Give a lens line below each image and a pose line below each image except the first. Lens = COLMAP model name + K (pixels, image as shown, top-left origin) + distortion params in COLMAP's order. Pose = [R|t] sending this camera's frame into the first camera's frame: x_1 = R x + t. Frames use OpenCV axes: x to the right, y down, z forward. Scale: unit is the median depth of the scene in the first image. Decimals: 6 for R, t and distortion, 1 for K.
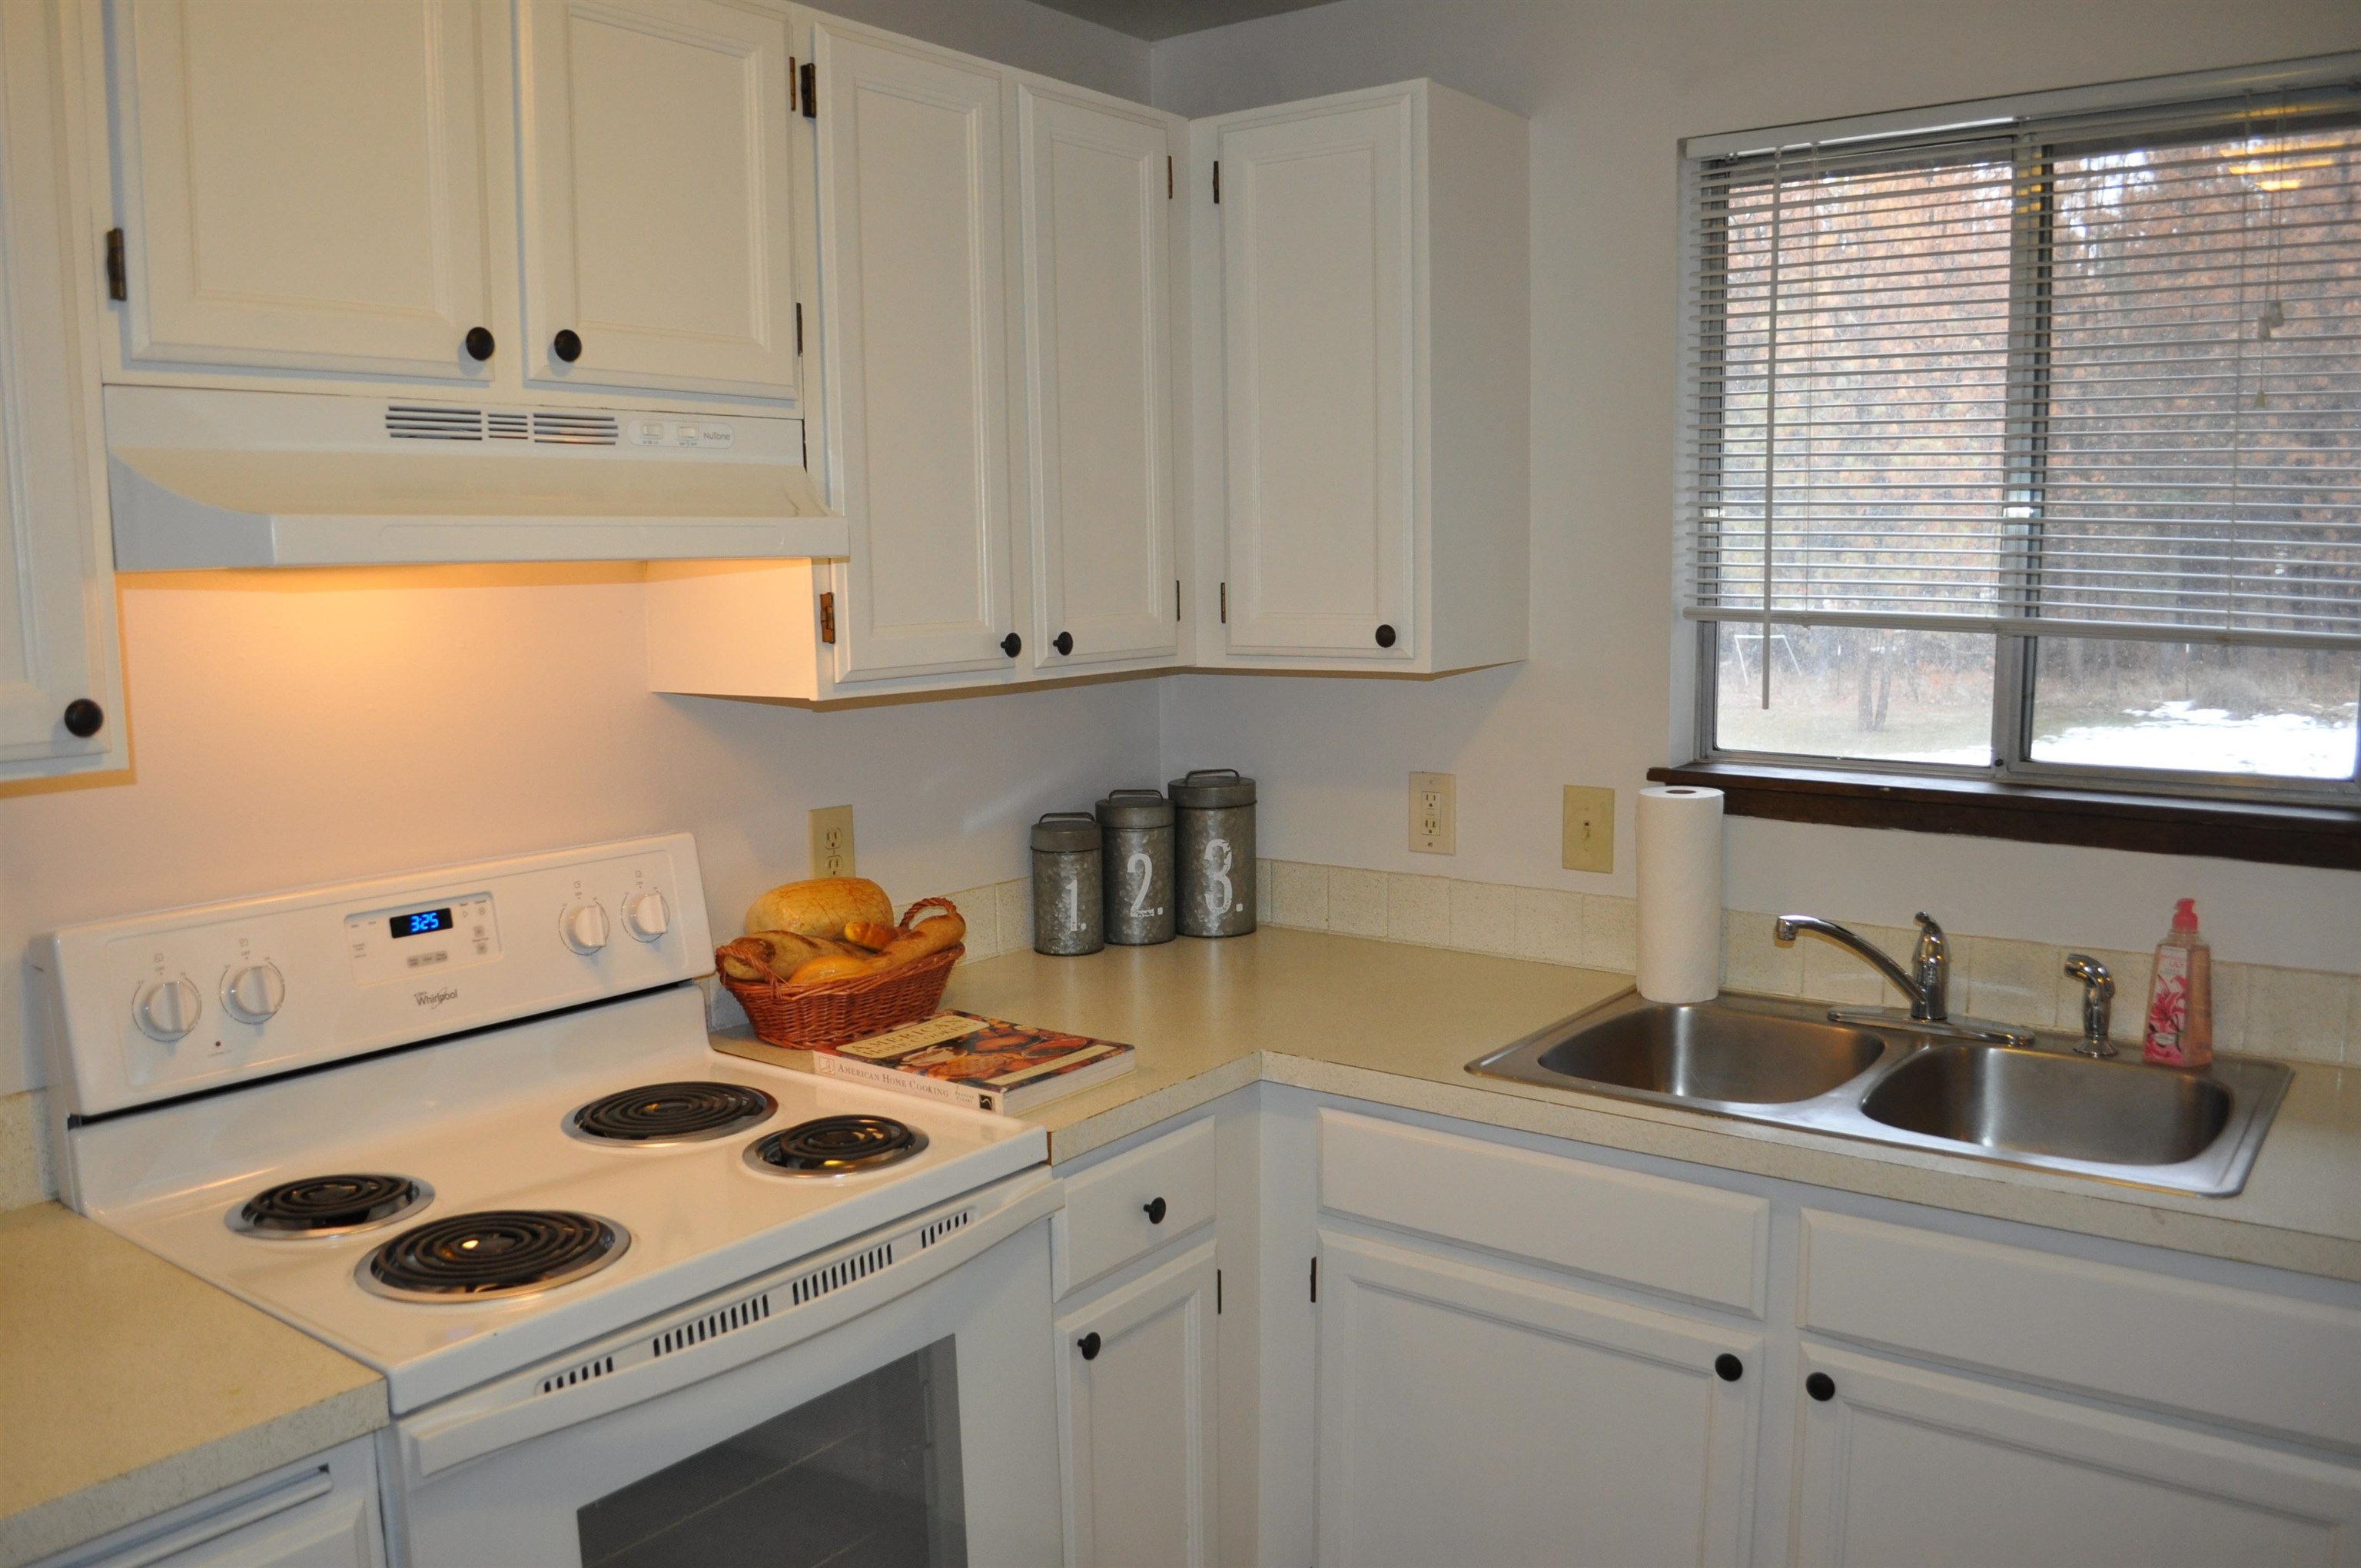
lens RADIAL K [[1862.5, 0, 1180.5], [0, 1862.5, 784.0], [0, 0, 1]] dist [-0.065532, -0.003666]
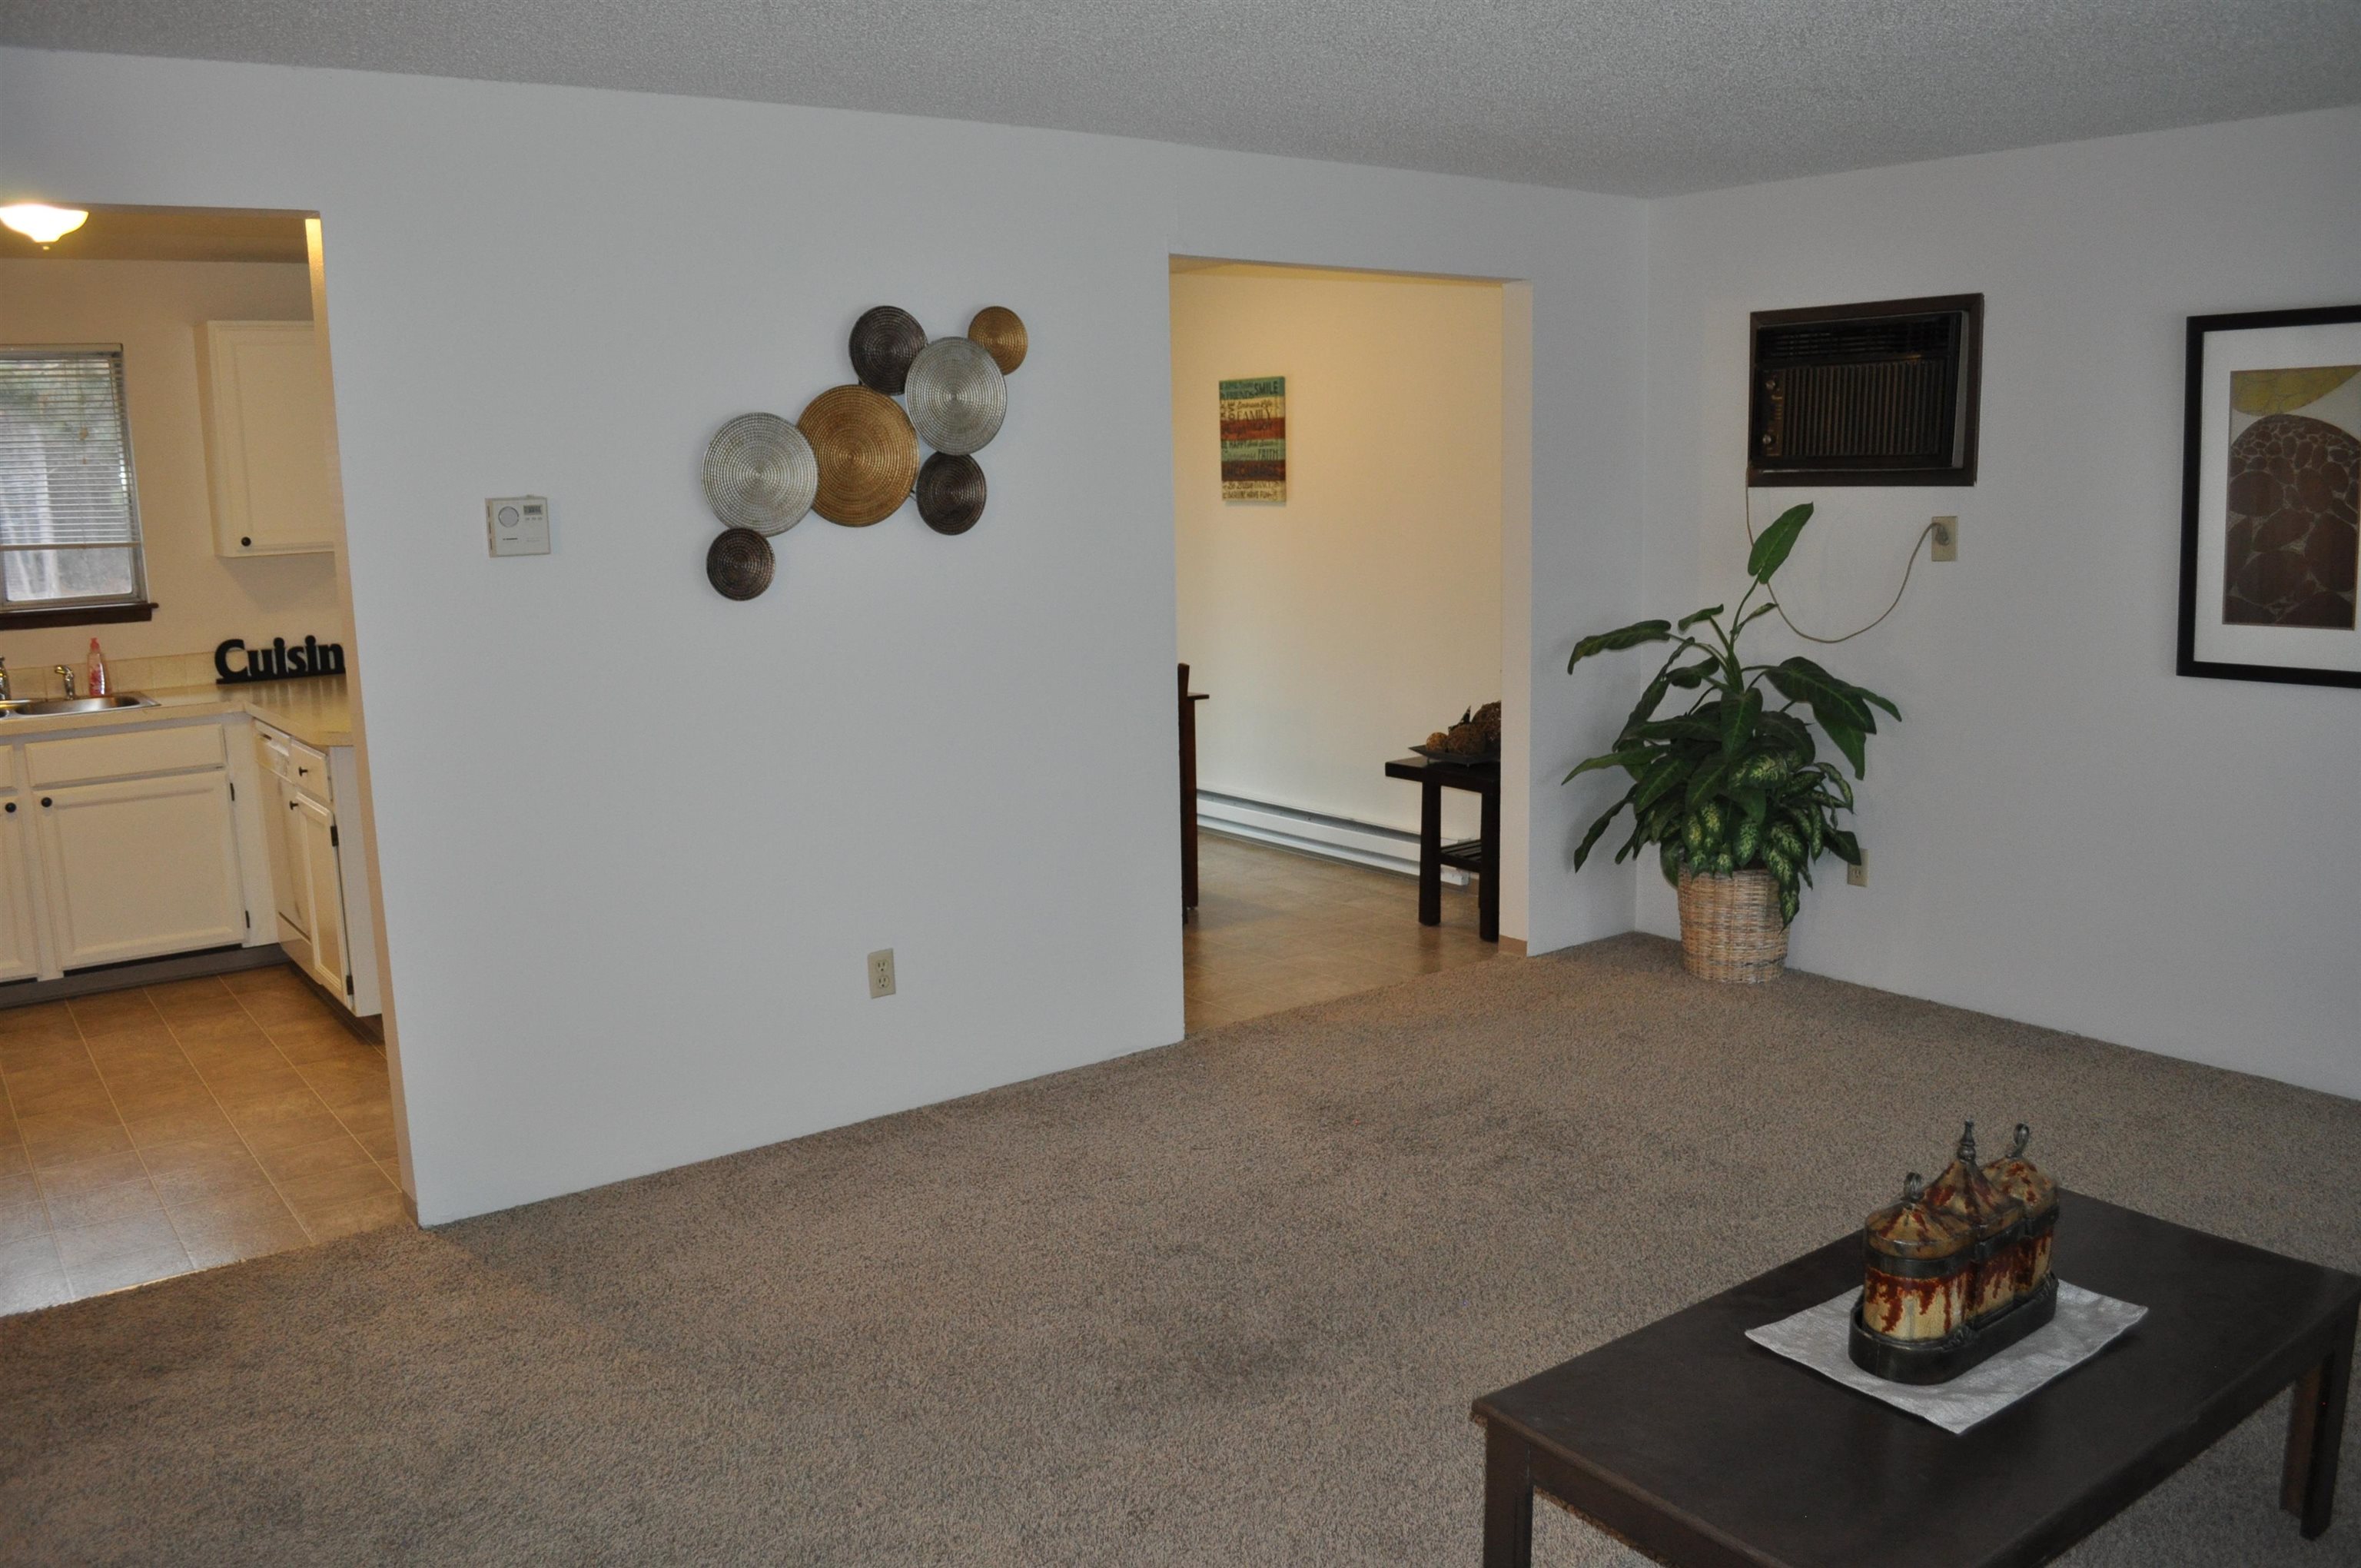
lens RADIAL K [[1862.5, 0, 1180.5], [0, 1862.5, 784.0], [0, 0, 1]] dist [-0.065532, -0.003666]
pose [[0.282939, -0.156022, 0.946363, -1.654594], [0.145499, 0.982244, 0.118437, 0.194836], [-0.948038, 0.104185, 0.300616, -1.402737]]
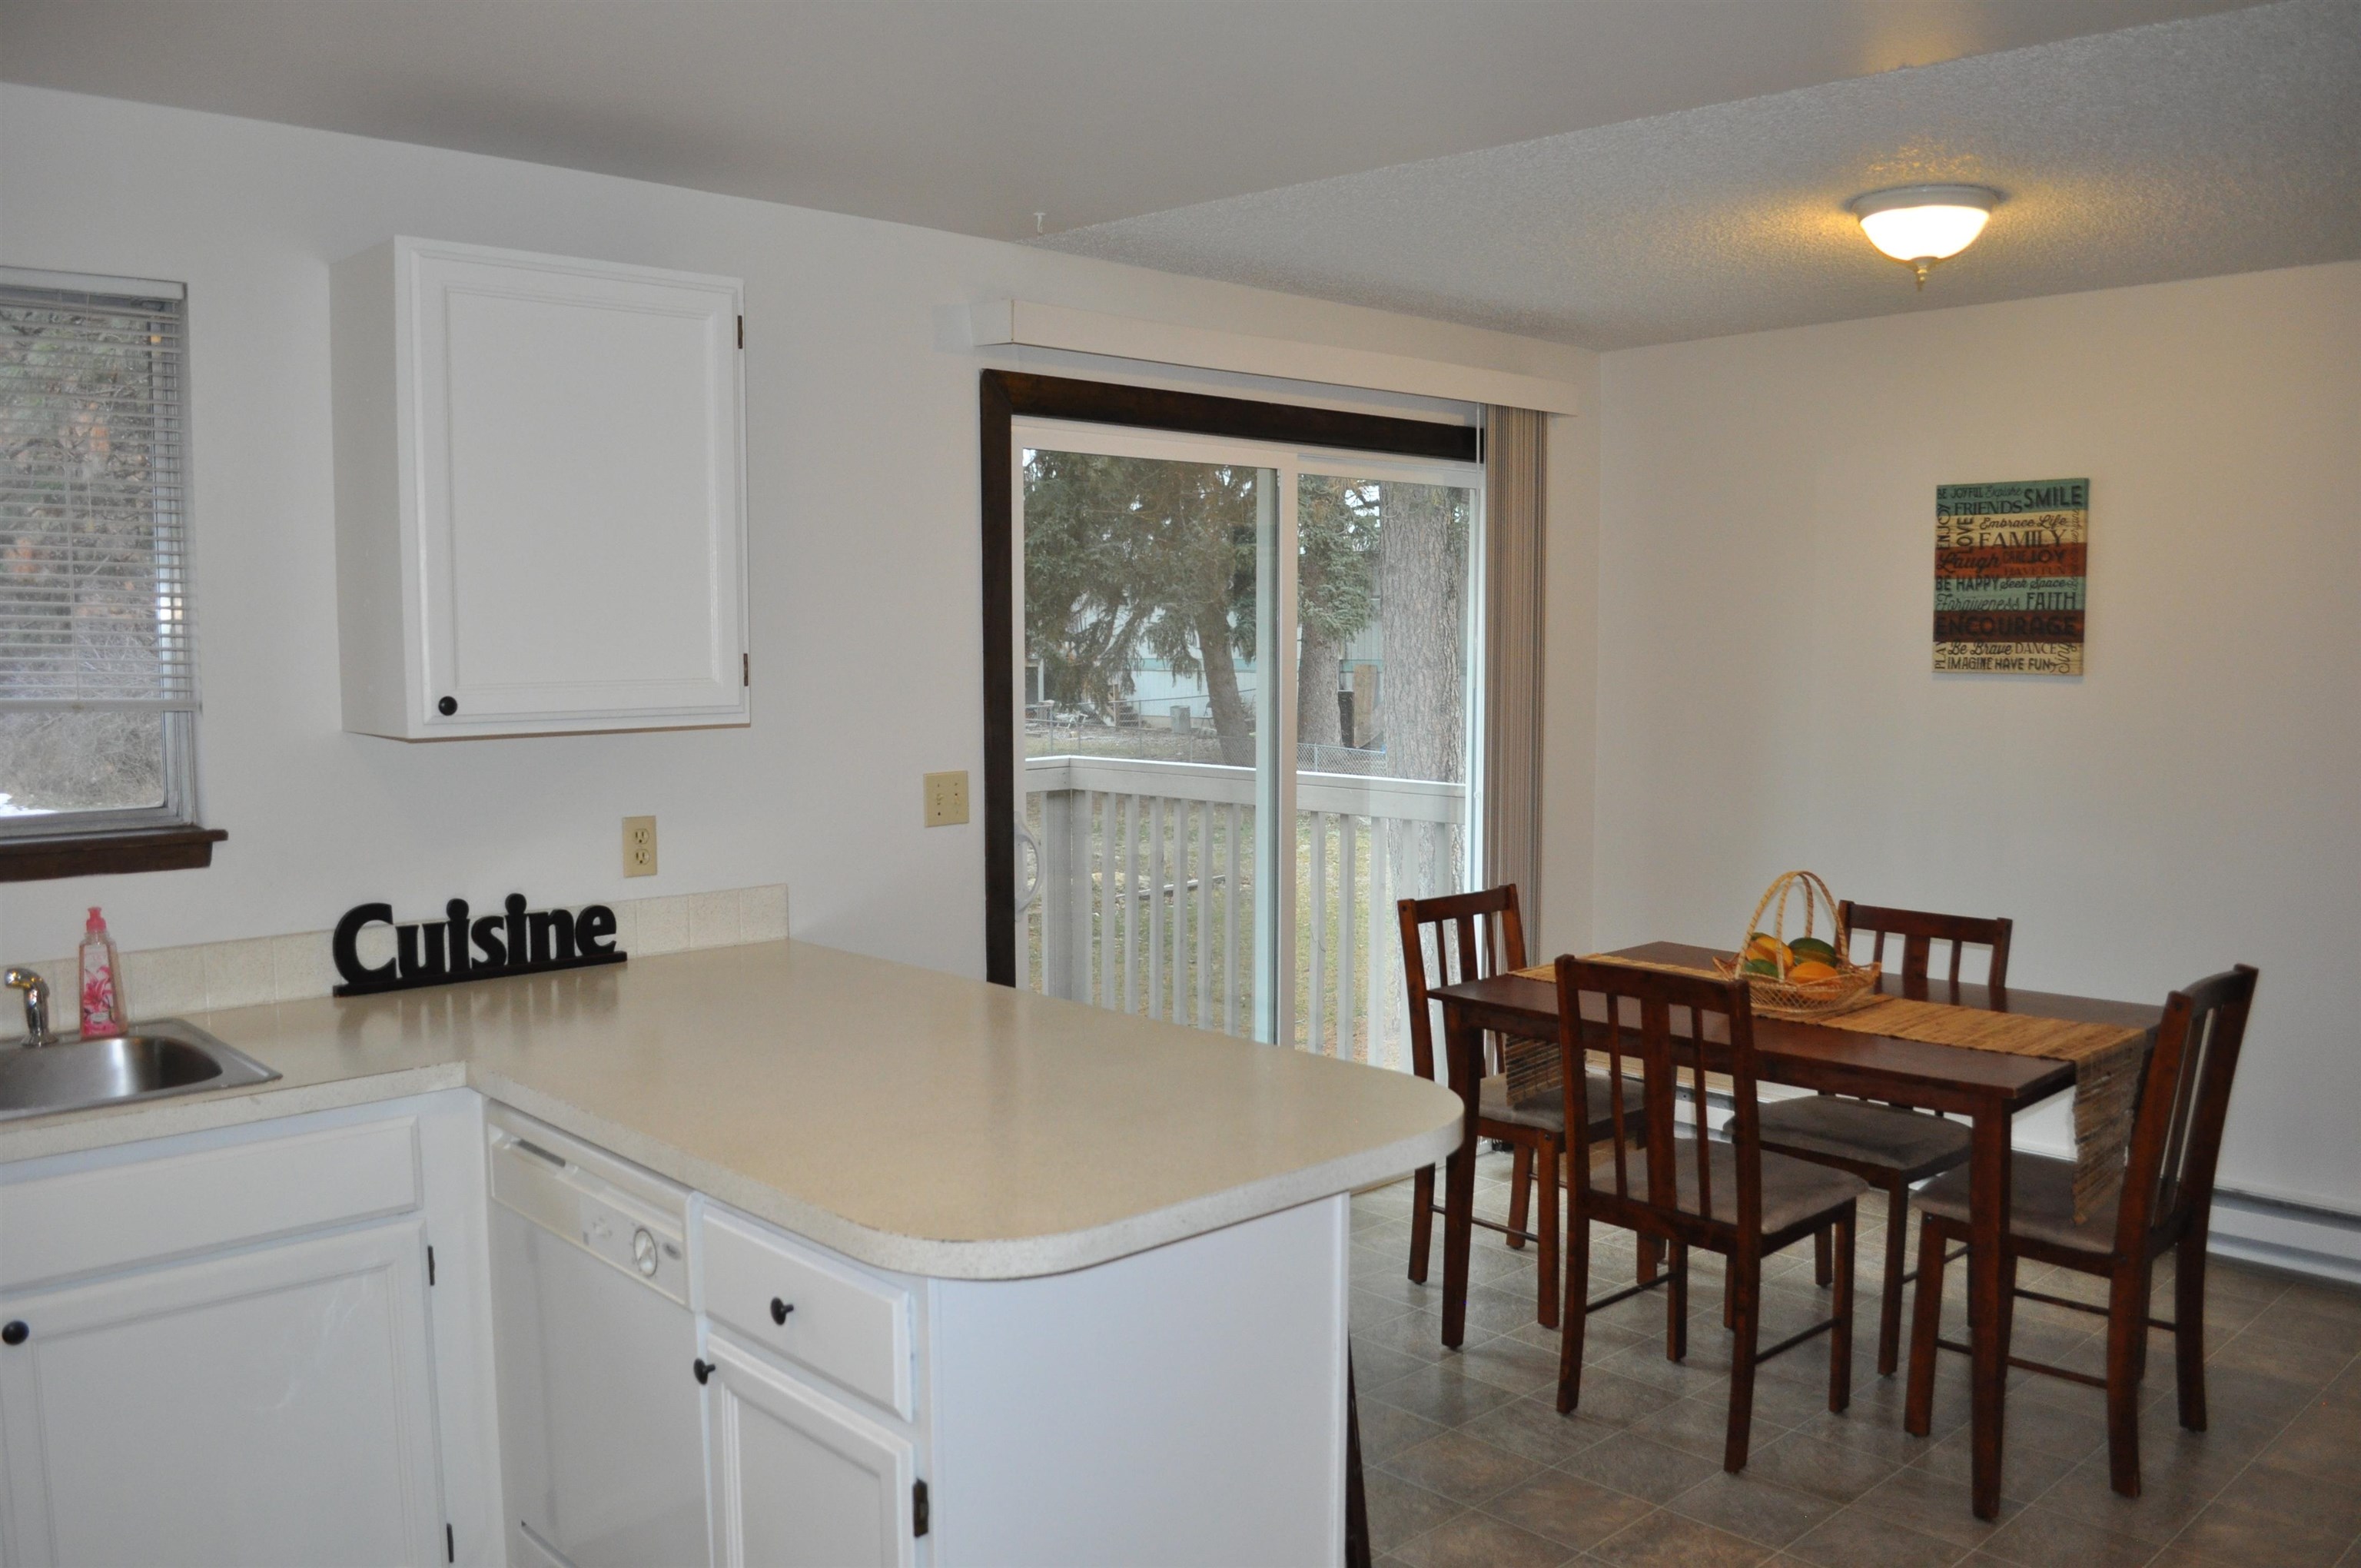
lens RADIAL K [[1862.5, 0, 1180.5], [0, 1862.5, 784.0], [0, 0, 1]] dist [-0.065532, -0.003666]
pose [[0.176618, -0.063519, 0.982228, -0.565664], [0.129378, 0.990755, 0.040806, 0.023473], [-0.975739, 0.119871, 0.183203, 0.005531]]
